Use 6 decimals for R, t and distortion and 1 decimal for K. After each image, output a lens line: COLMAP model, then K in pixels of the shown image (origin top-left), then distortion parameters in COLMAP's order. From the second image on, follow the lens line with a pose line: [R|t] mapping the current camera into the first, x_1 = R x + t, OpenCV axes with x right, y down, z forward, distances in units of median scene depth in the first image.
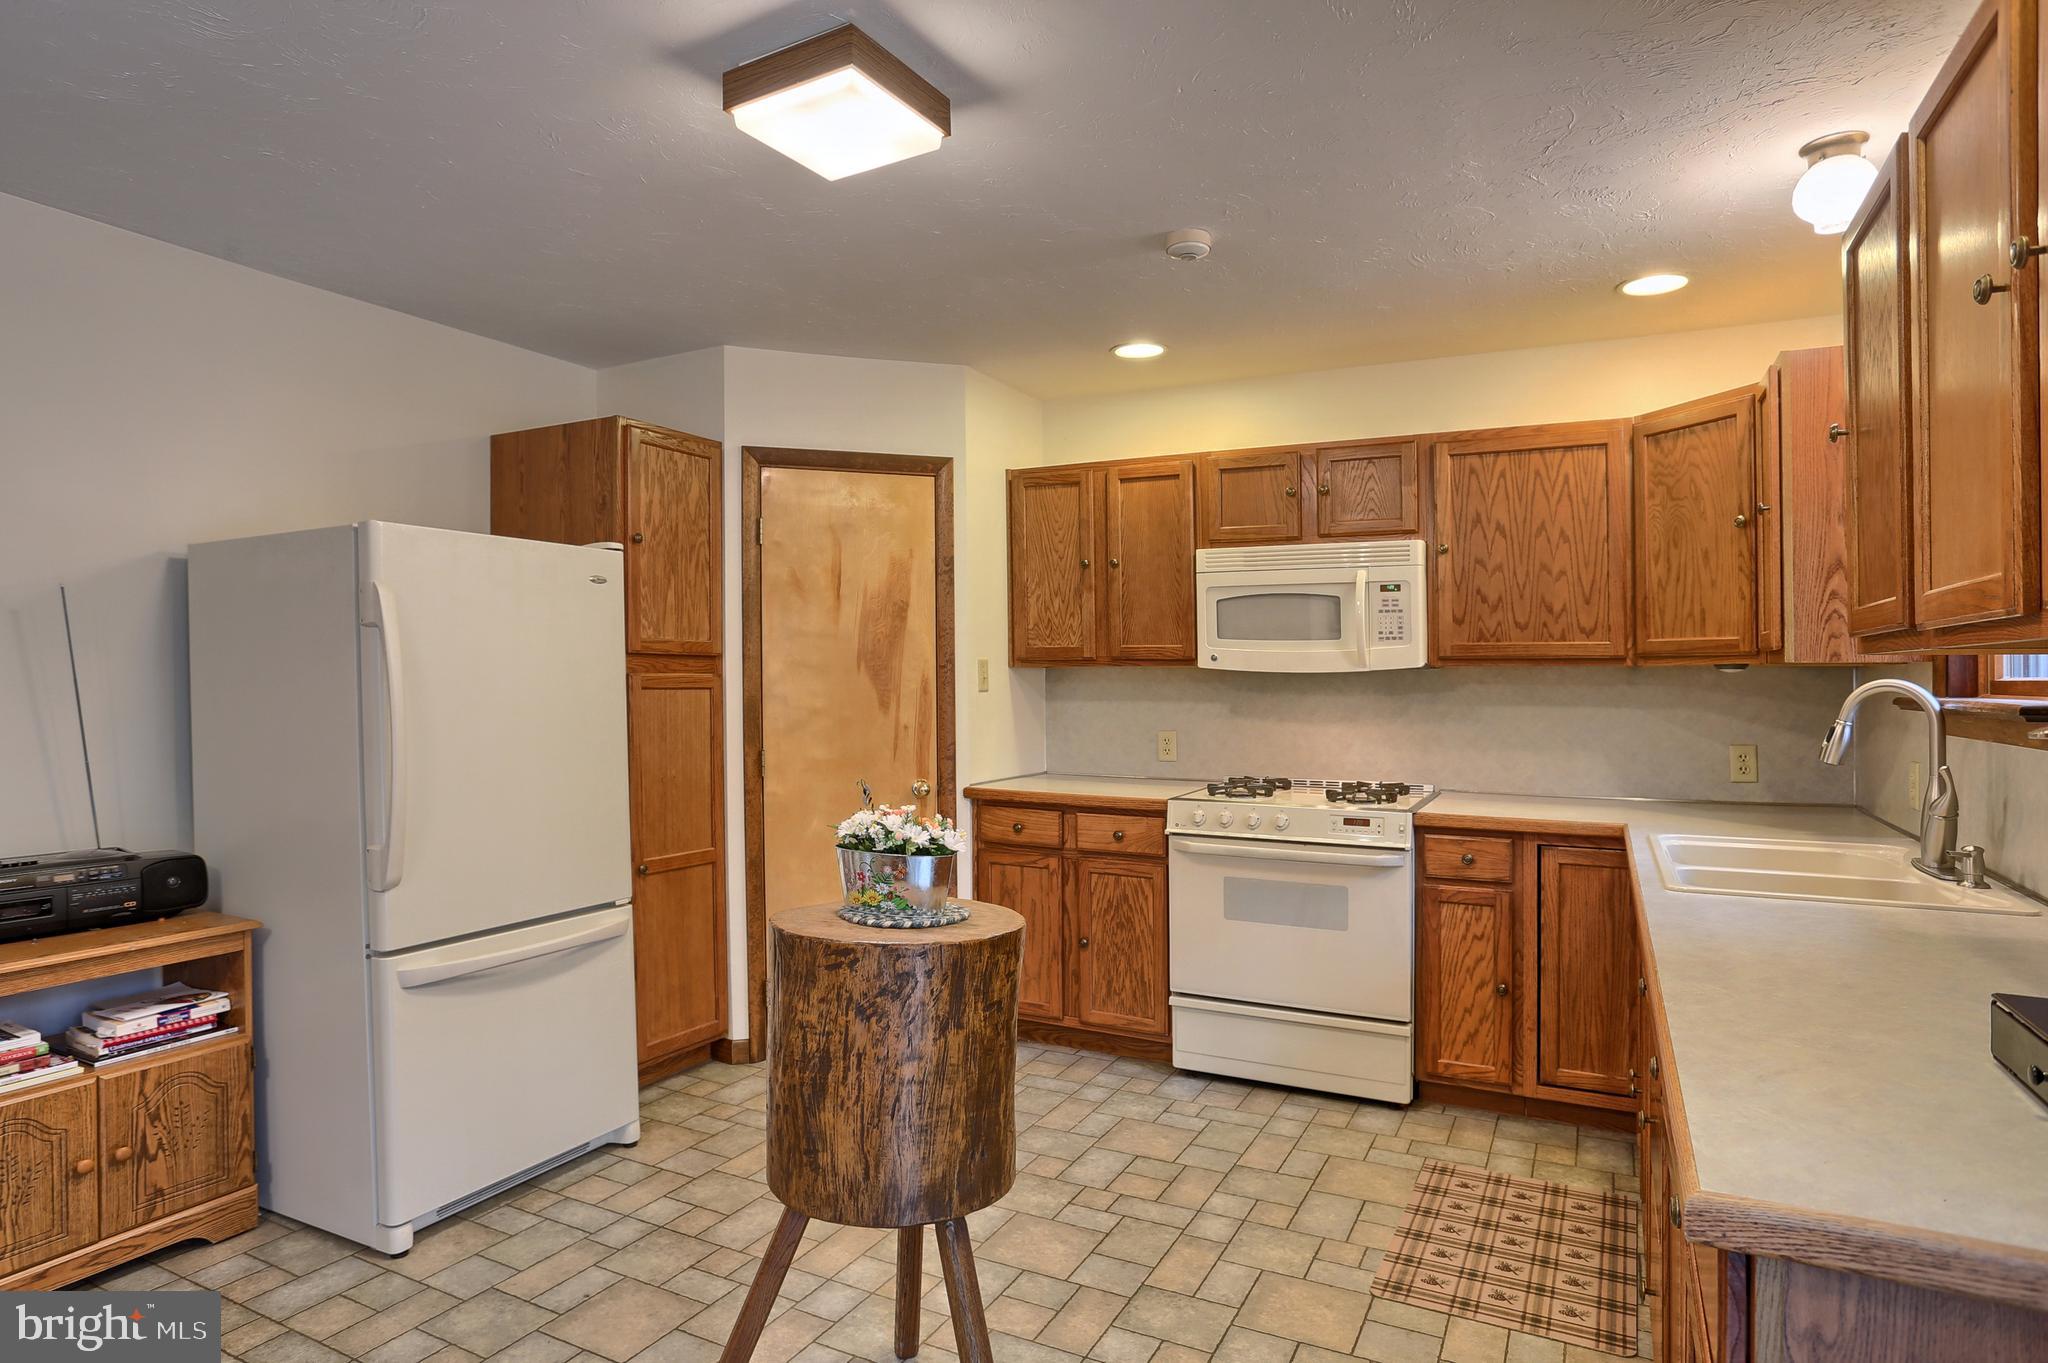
lens RADIAL K [[1118.6, 0, 1069.7], [0, 1118.6, 695.4], [0, 0, 1]] dist [-0.086901, 0.059606]
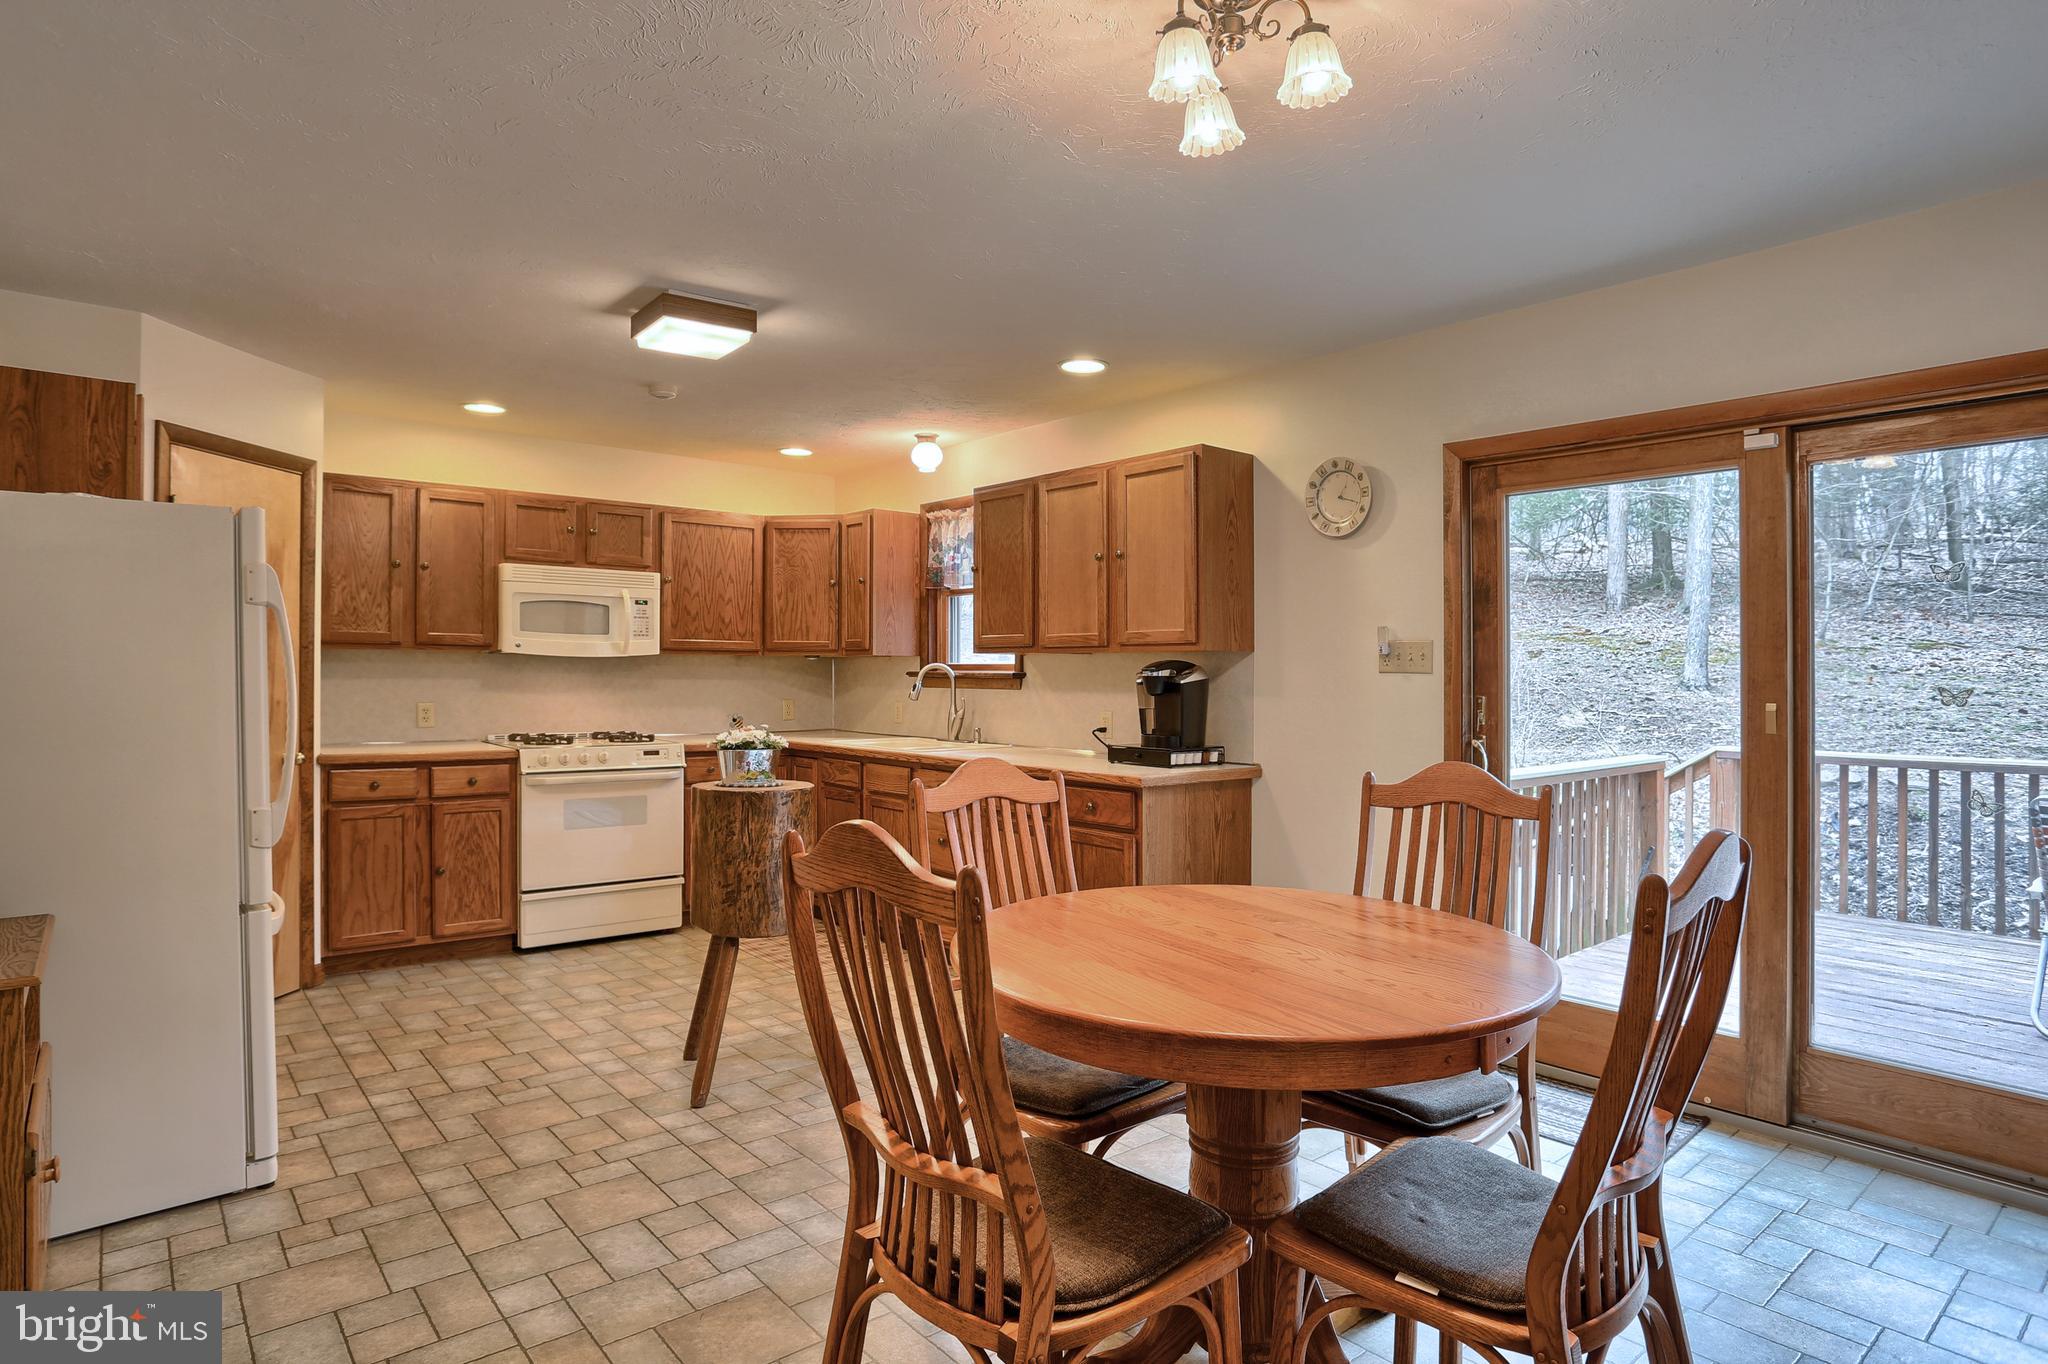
lens RADIAL K [[1068.2, 0, 1032.5], [0, 1068.2, 681.0], [0, 0, 1]] dist [-0.083855, 0.049105]
pose [[0.392422, -0.007005, 0.919759, -0.843425], [0.008435, 0.999956, 0.004016, 0.010631], [-0.919747, 0.006182, 0.392464, -0.073601]]
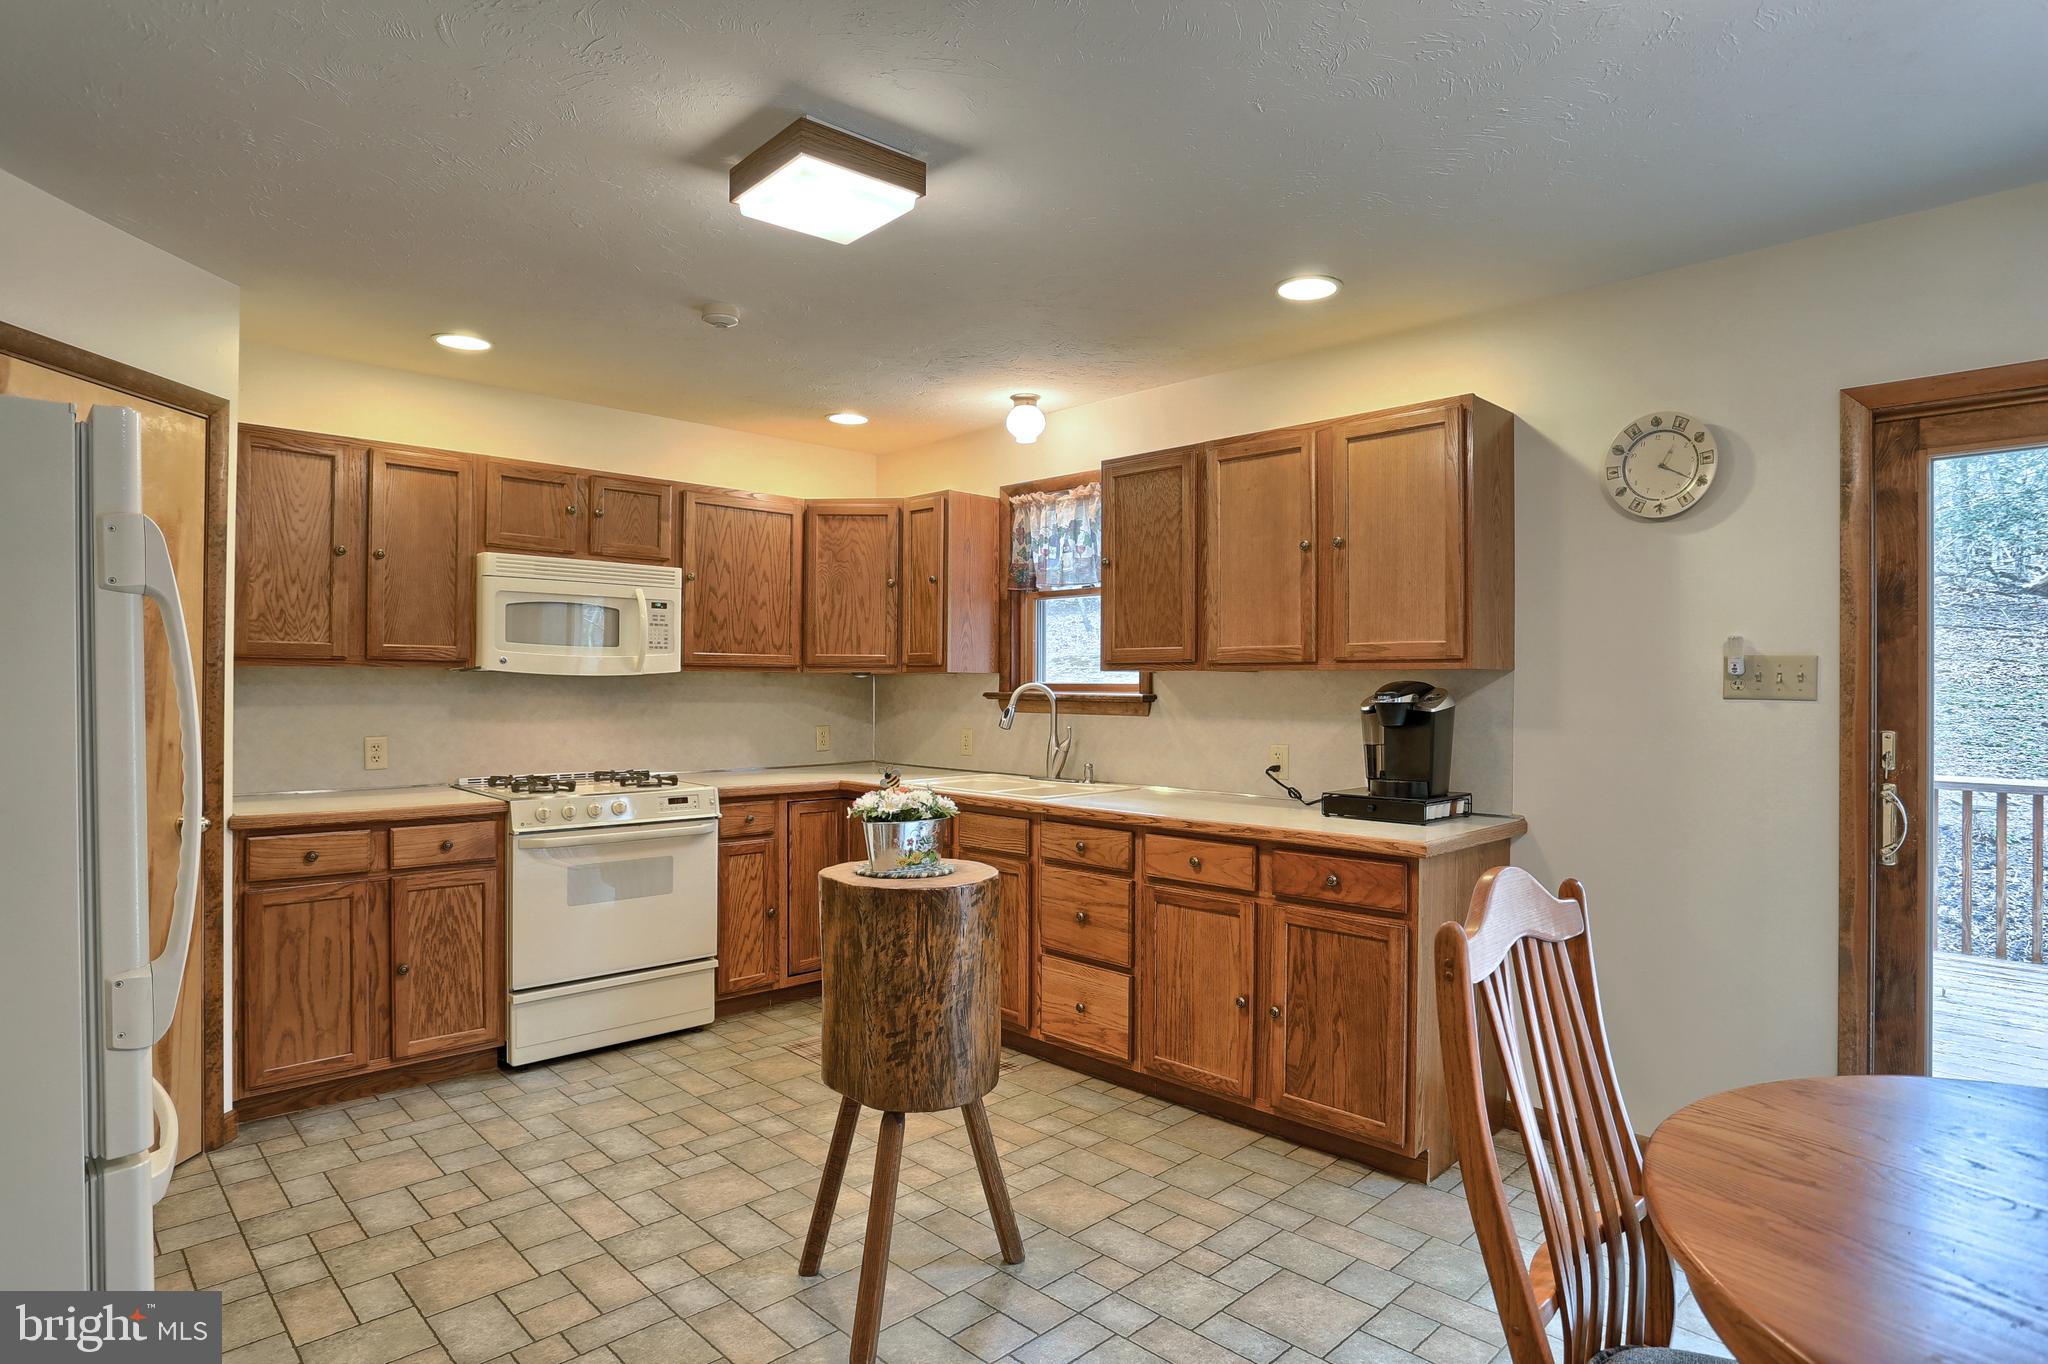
lens RADIAL K [[1069.2, 0, 1024.0], [0, 1069.2, 682.0], [0, 0, 1]] dist [-0.080385, 0.042522]
pose [[0.337885, 0.001077, 0.941187, -0.651742], [0.010650, 0.999931, -0.004968, -0.004322], [-0.941127, 0.011703, 0.337850, 0.242401]]
